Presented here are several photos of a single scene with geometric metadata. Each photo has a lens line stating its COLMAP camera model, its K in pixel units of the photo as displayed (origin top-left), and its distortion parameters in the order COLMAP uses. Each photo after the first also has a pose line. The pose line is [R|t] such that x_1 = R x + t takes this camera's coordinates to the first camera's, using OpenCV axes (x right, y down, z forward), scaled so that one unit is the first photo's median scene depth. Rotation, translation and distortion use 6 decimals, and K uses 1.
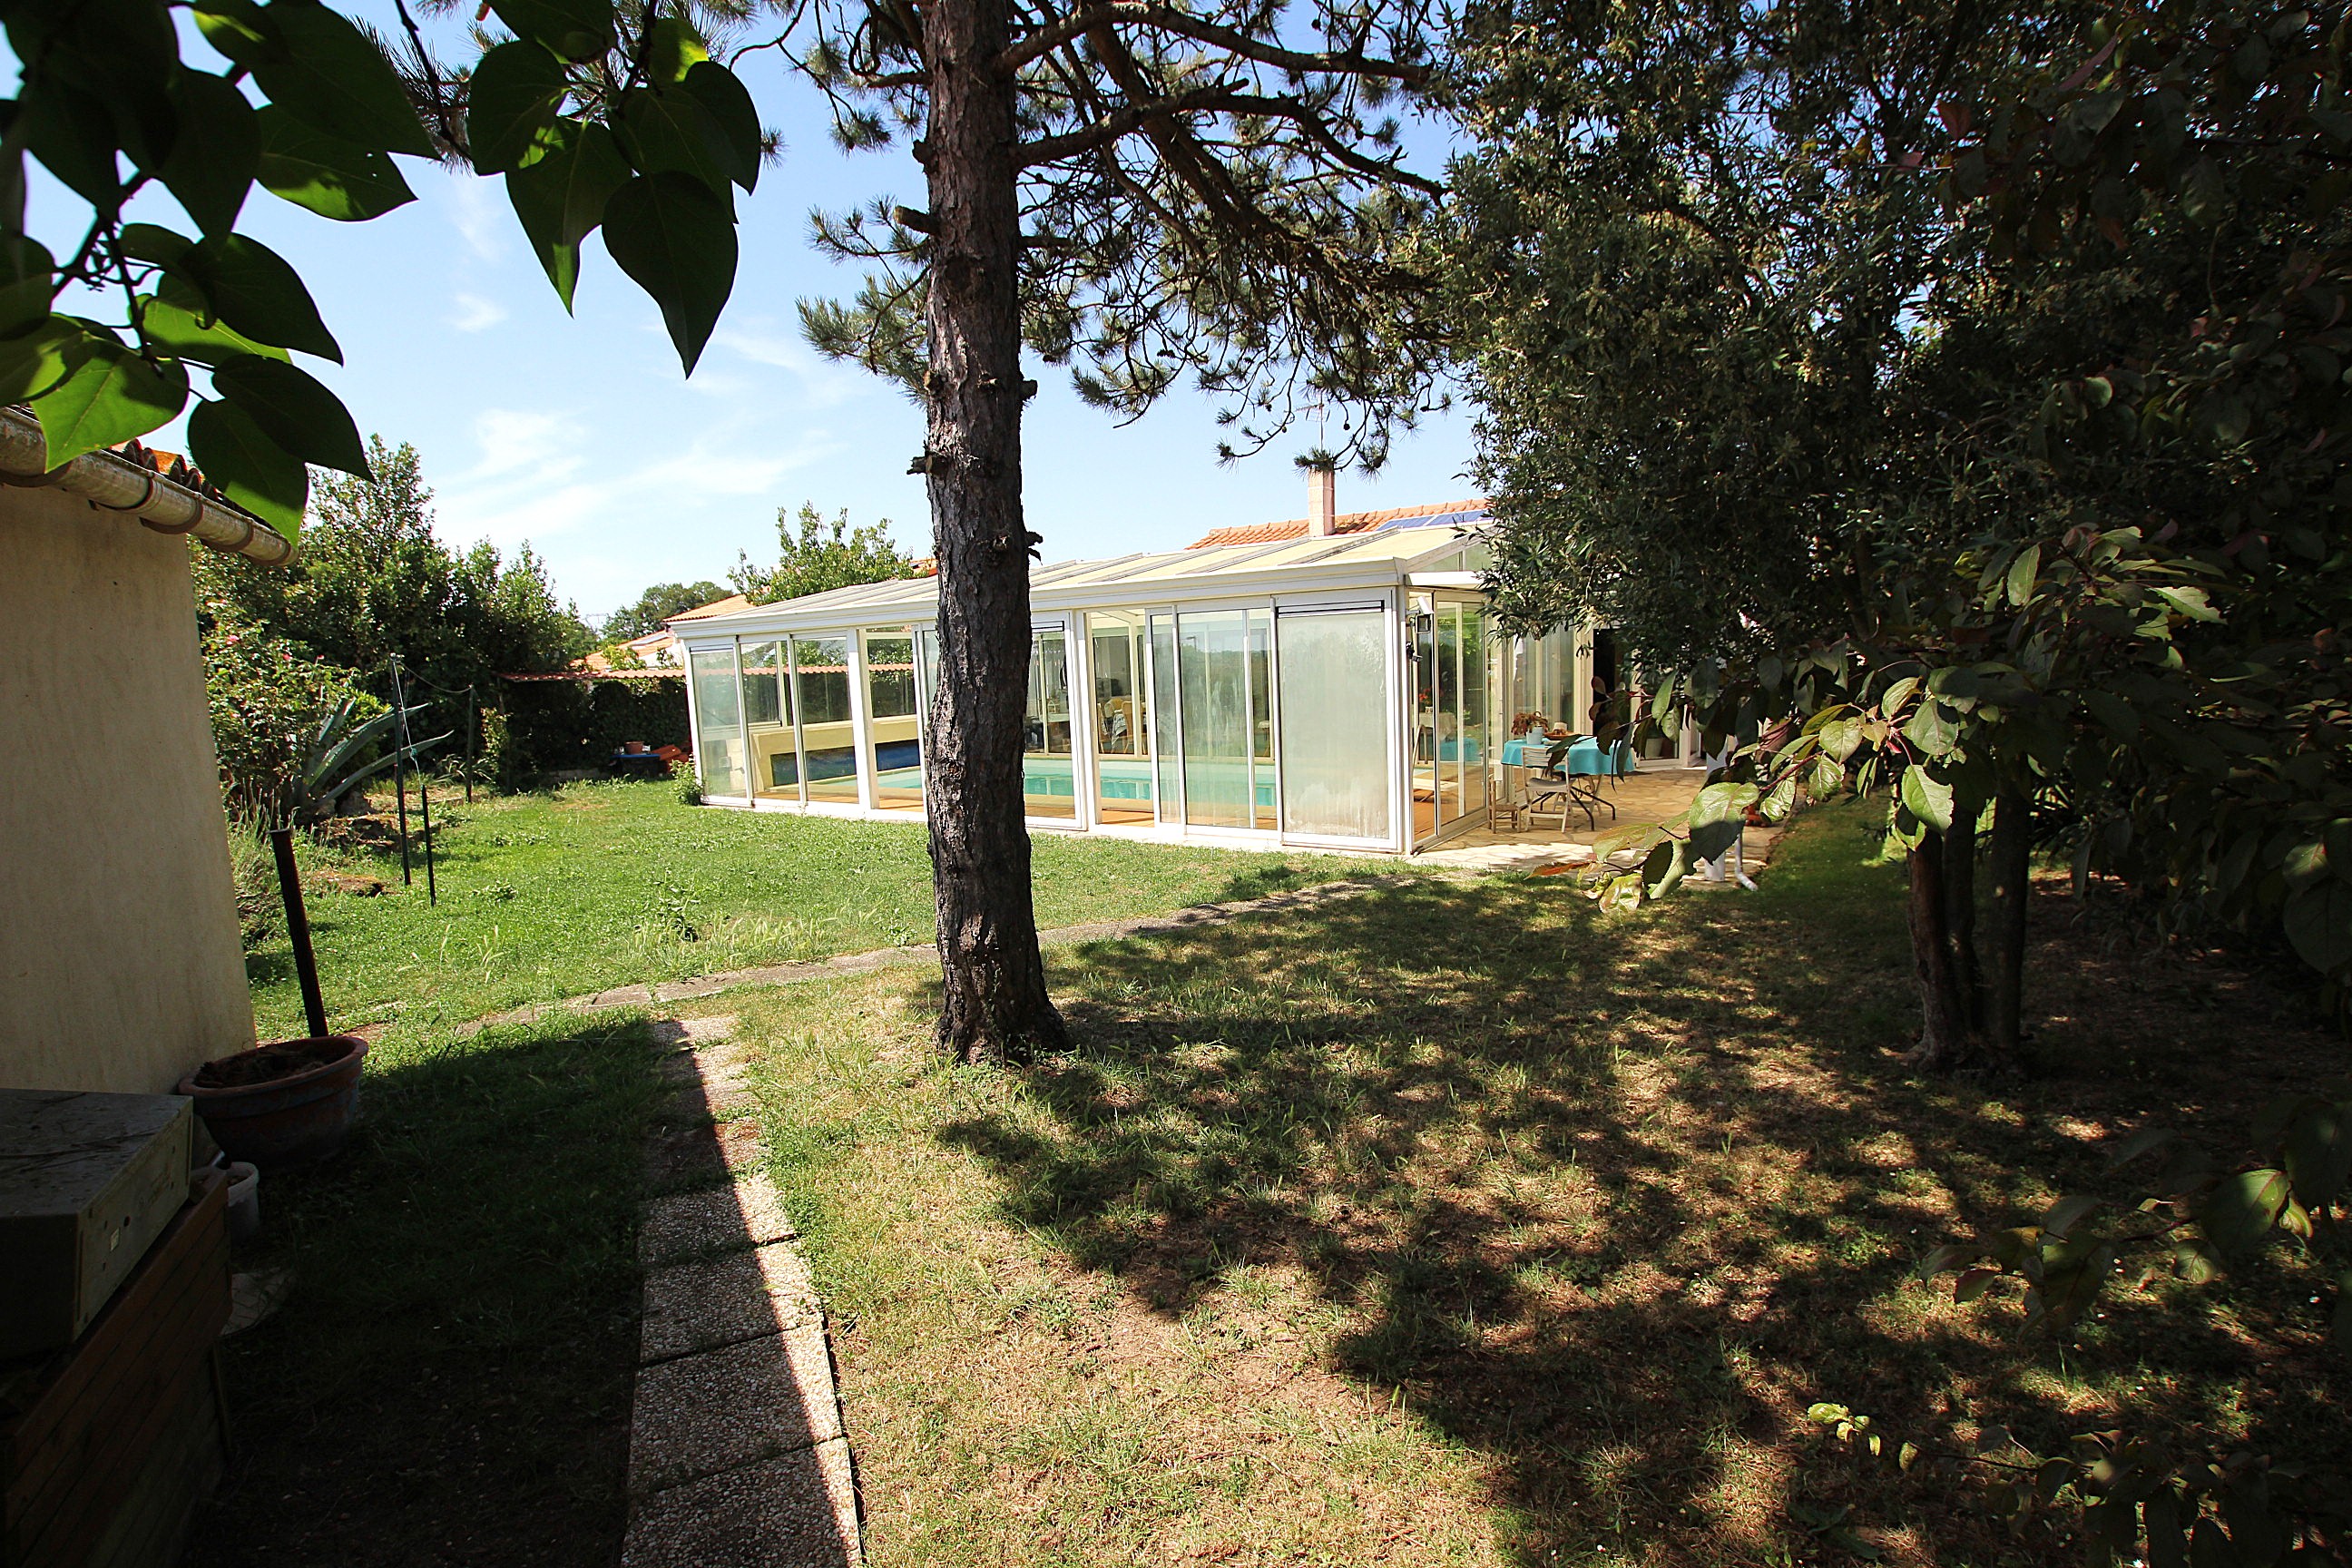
lens RADIAL K [[1129.9, 0, 1177.1], [0, 1129.9, 791.9], [0, 0, 1]] dist [0.000641, 0.000013]
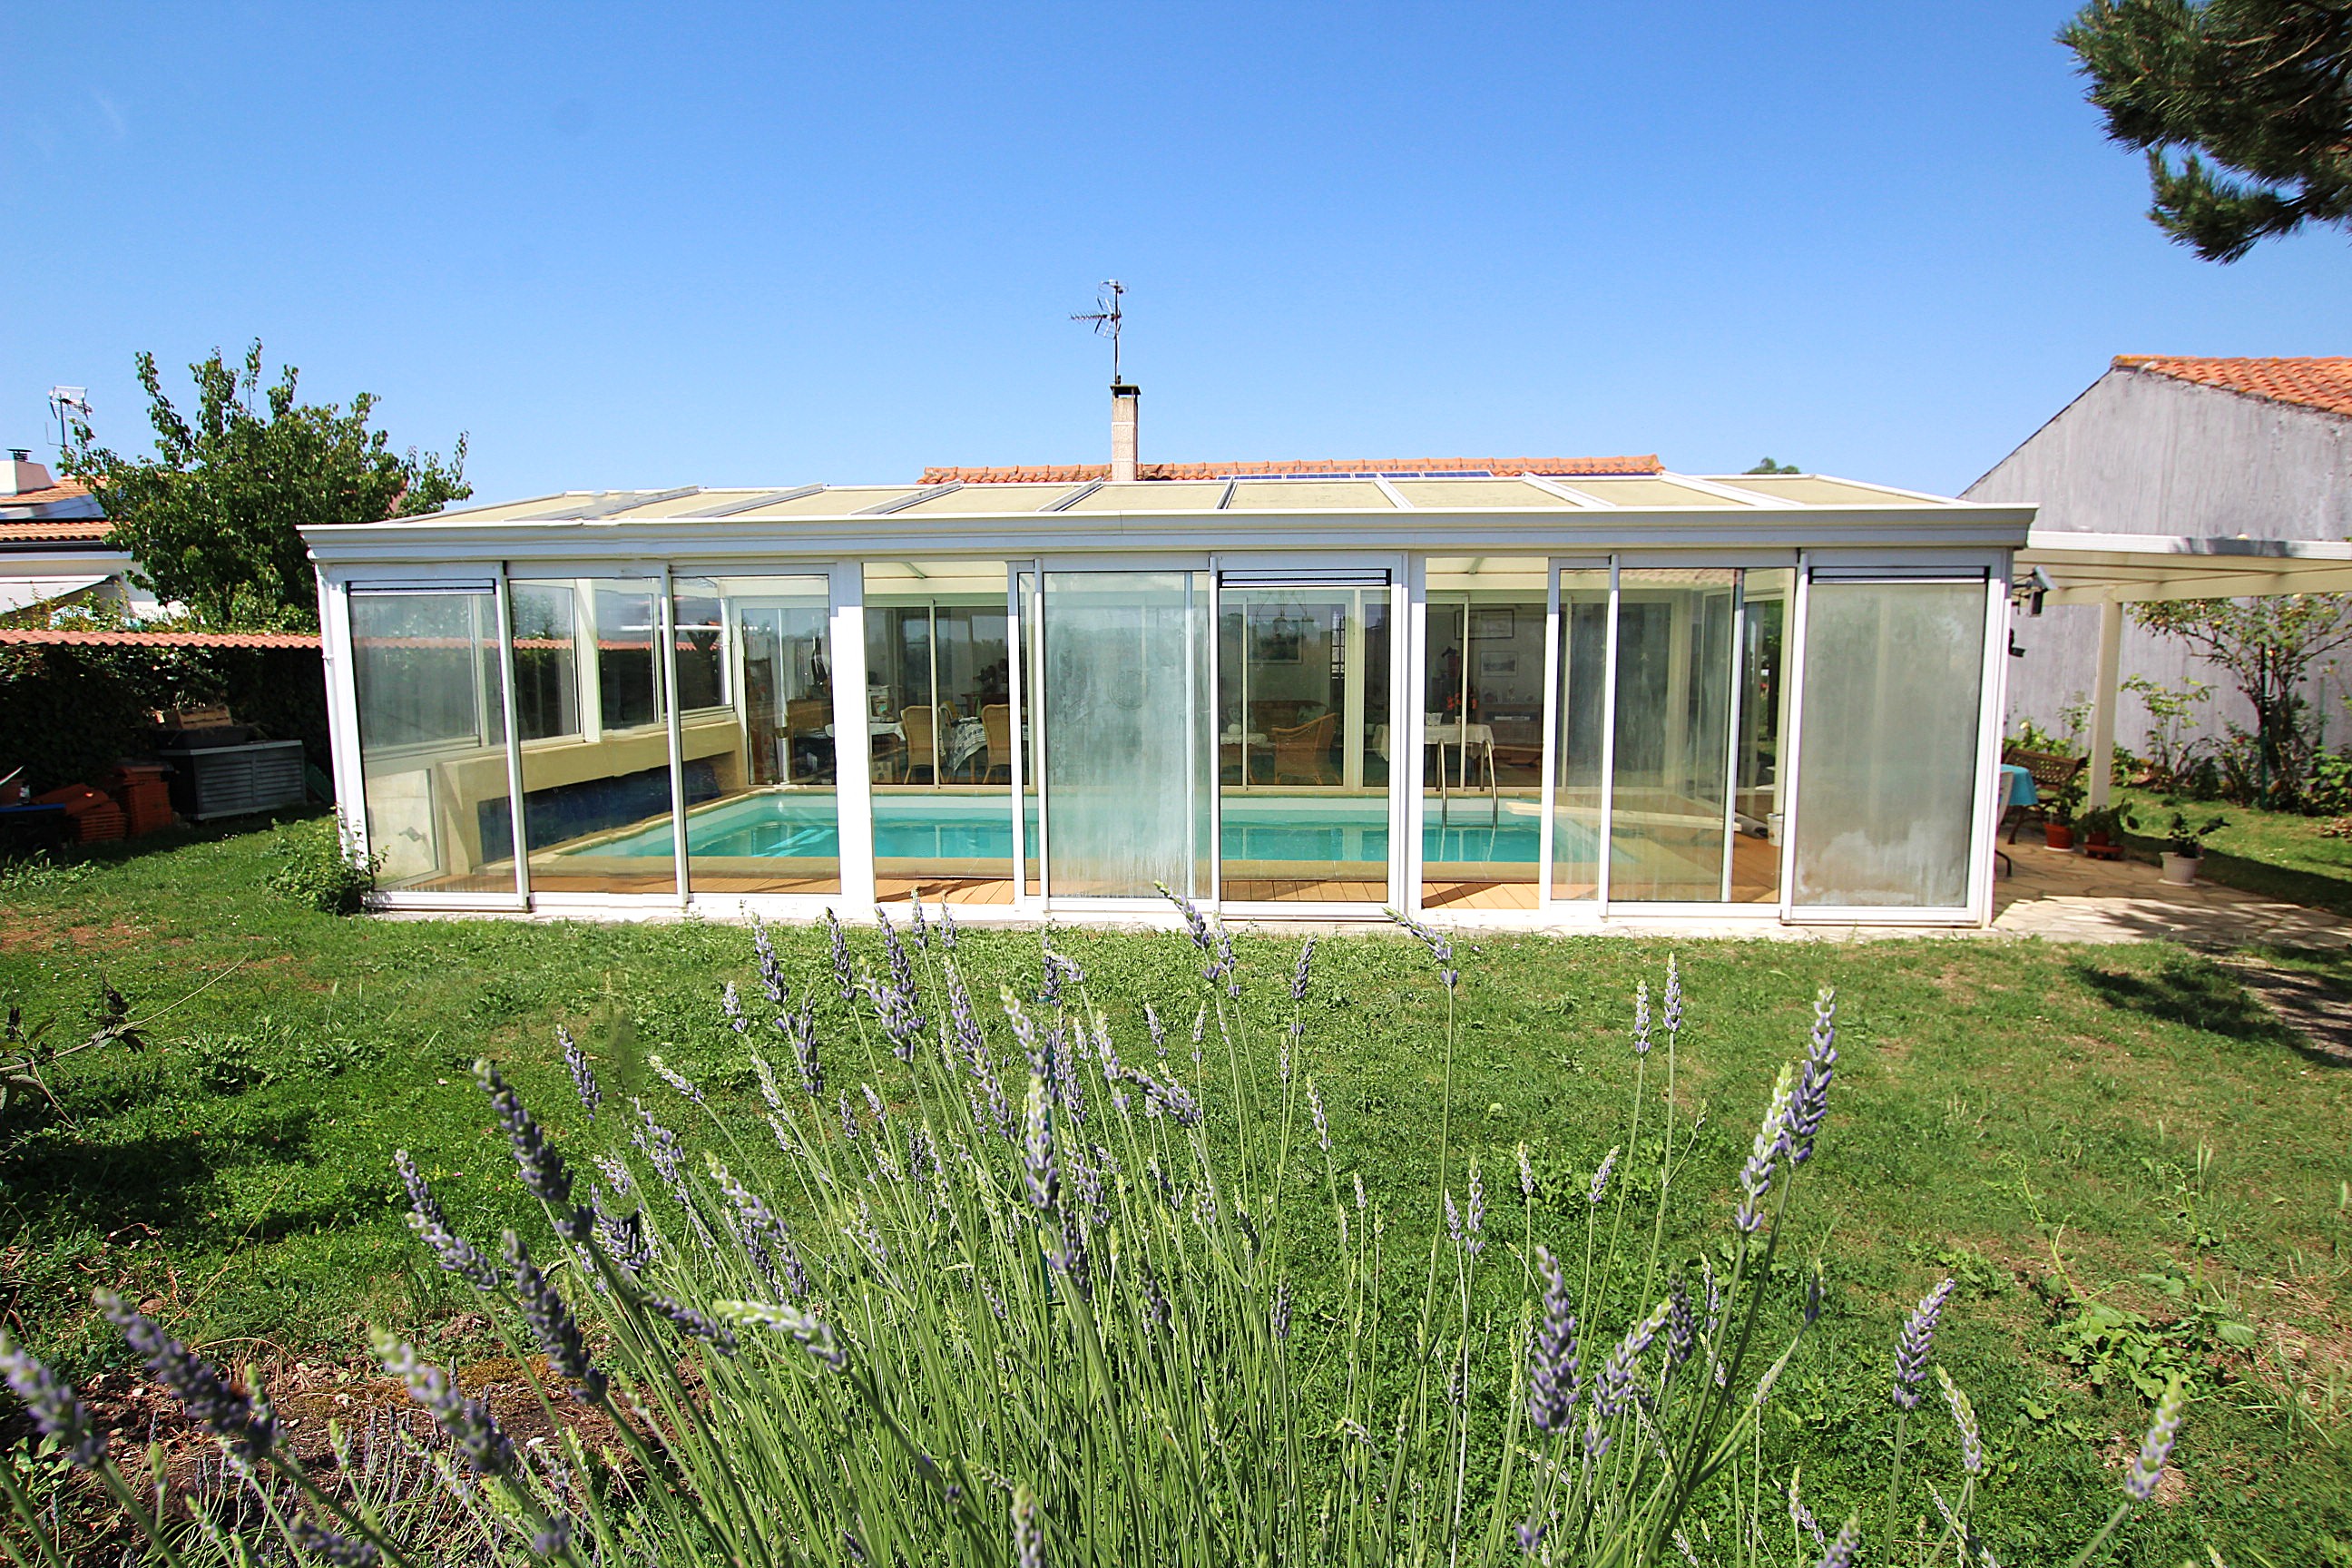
lens RADIAL K [[1287.1, 0, 1178.4], [0, 1287.1, 780.6], [0, 0, 1]] dist [-0.029794, -0.000110]
pose [[0.863269, -0.021061, 0.504305, -0.364549], [0.031751, 0.999416, -0.012615, -0.024696], [-0.503745, 0.026902, 0.863433, 0.328016]]
